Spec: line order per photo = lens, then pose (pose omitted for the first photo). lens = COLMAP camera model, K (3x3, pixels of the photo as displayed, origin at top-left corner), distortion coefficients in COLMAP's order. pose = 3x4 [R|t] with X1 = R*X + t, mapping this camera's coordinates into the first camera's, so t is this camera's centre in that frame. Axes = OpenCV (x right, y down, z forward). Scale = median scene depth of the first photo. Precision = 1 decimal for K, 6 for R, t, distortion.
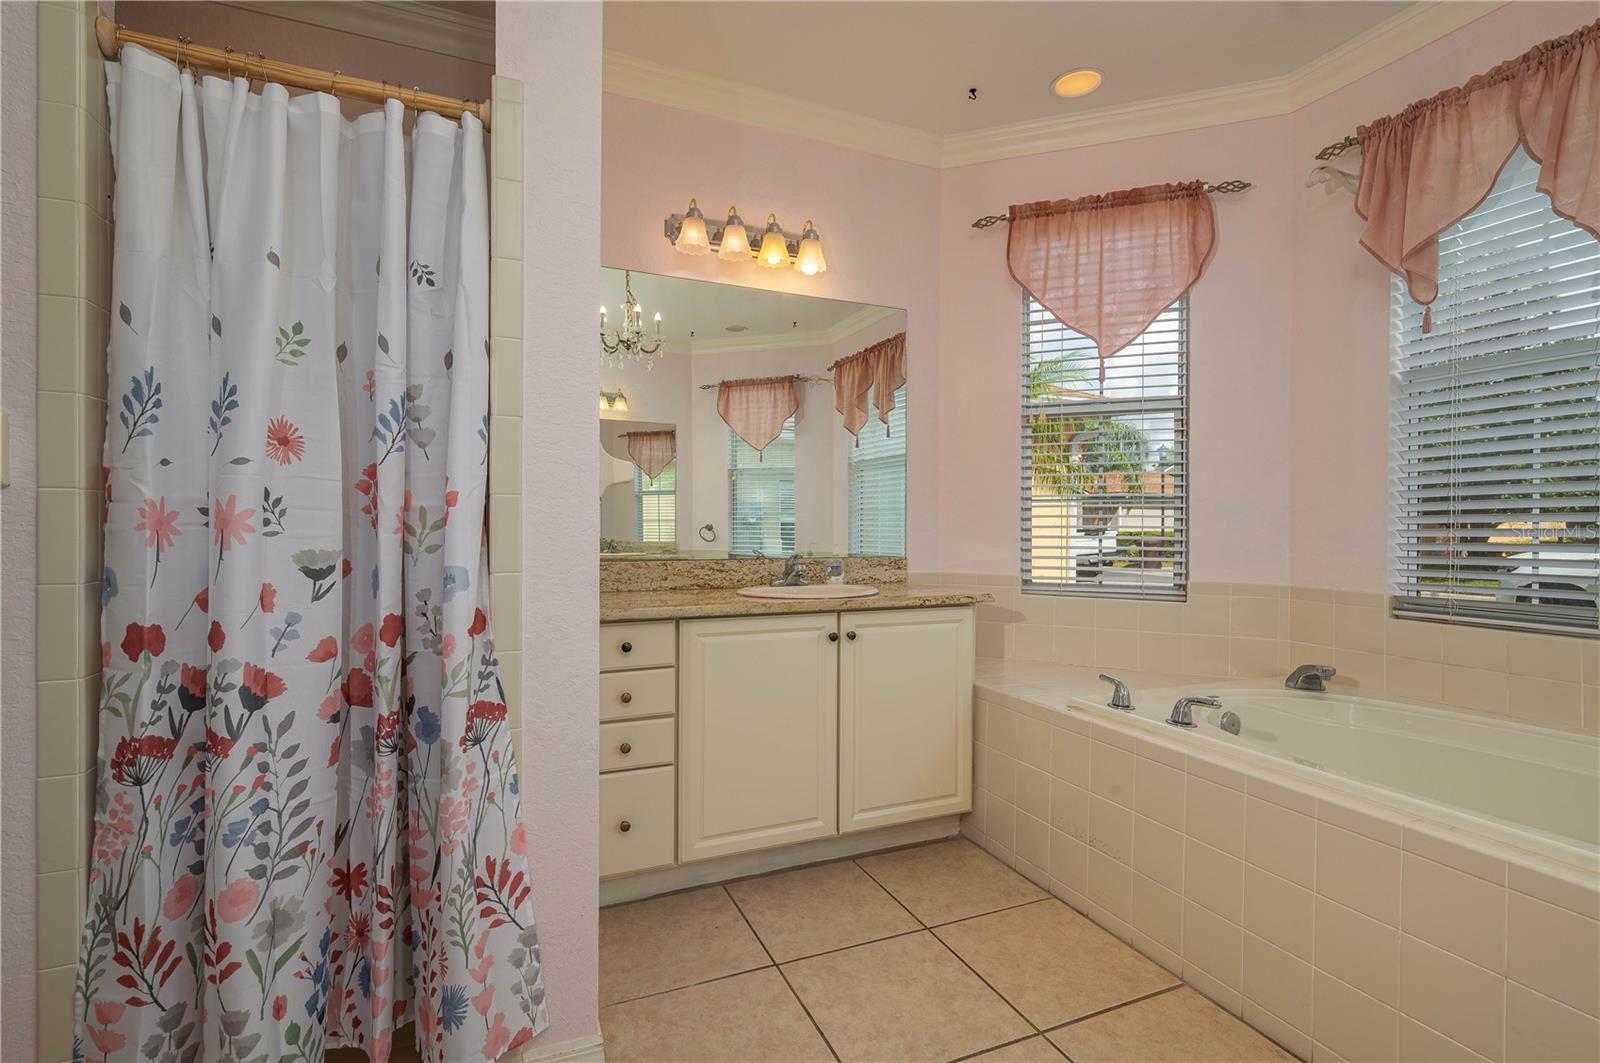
lens RADIAL K [[731.6, 0, 795.6], [0, 731.6, 526.1], [0, 0, 1]] dist [0.001386, 0.000014]
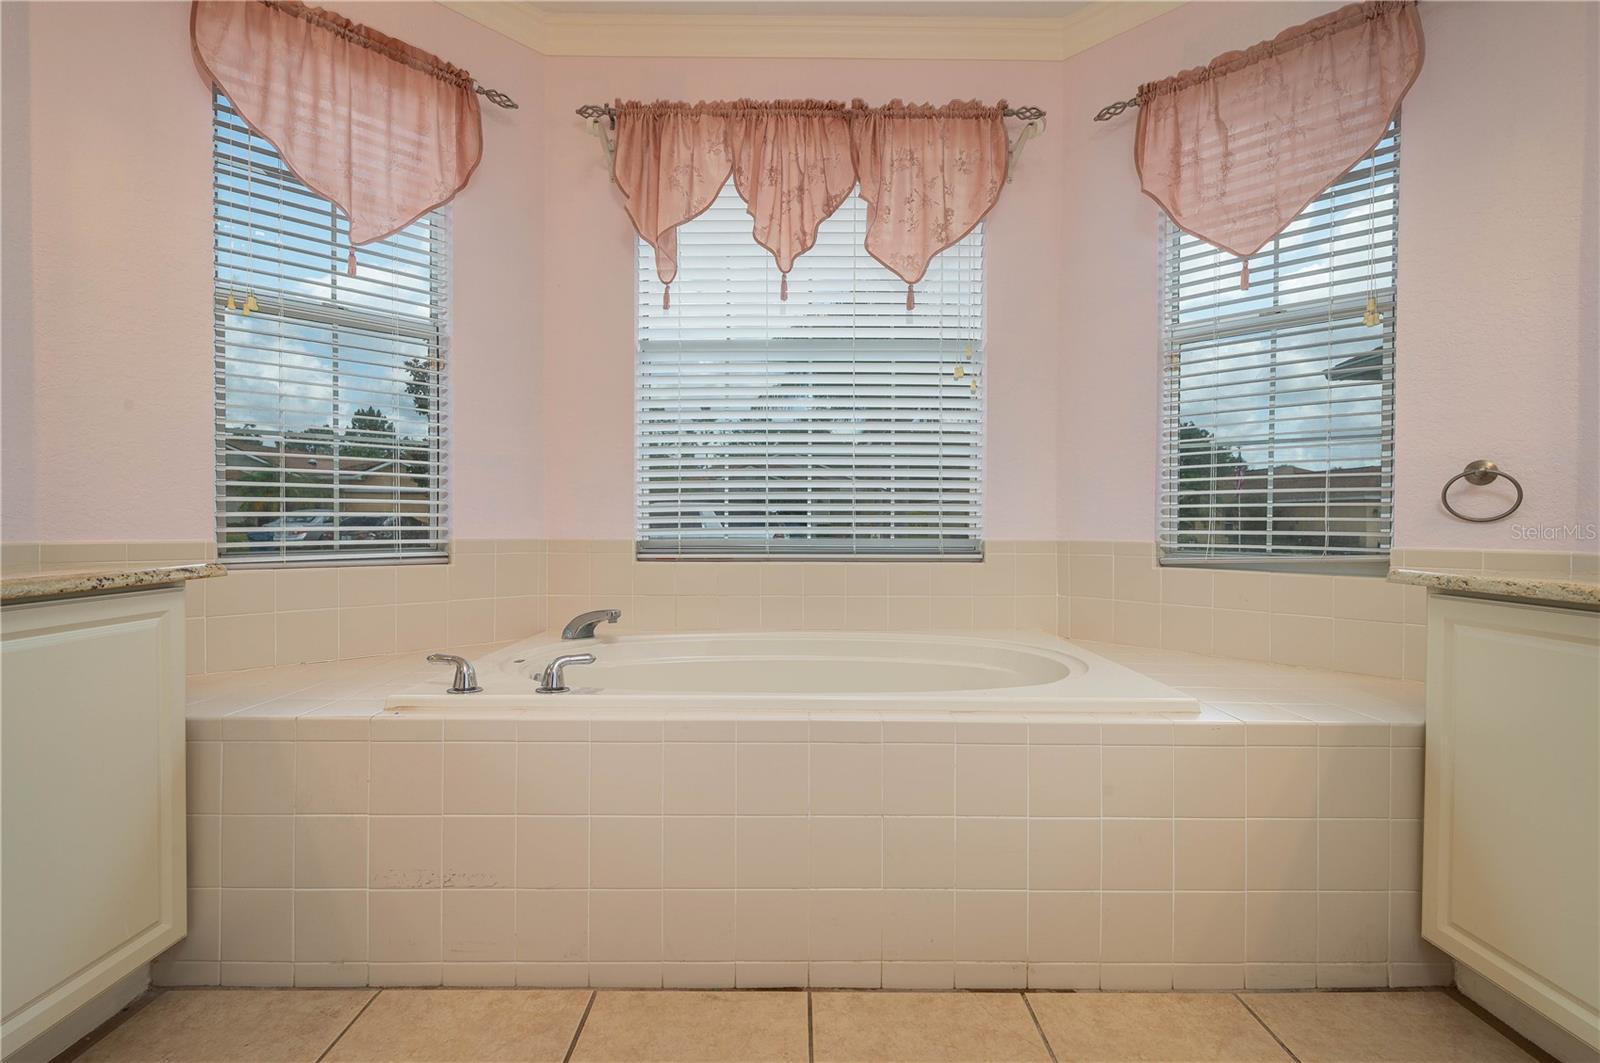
lens RADIAL K [[731.6, 0, 795.6], [0, 731.6, 526.1], [0, 0, 1]] dist [0.001386, 0.000014]
pose [[0.389231, -0.013120, 0.921047, -0.112293], [0.004084, 0.999913, 0.012518, 0.059011], [-0.921131, -0.001111, 0.389251, 0.341362]]
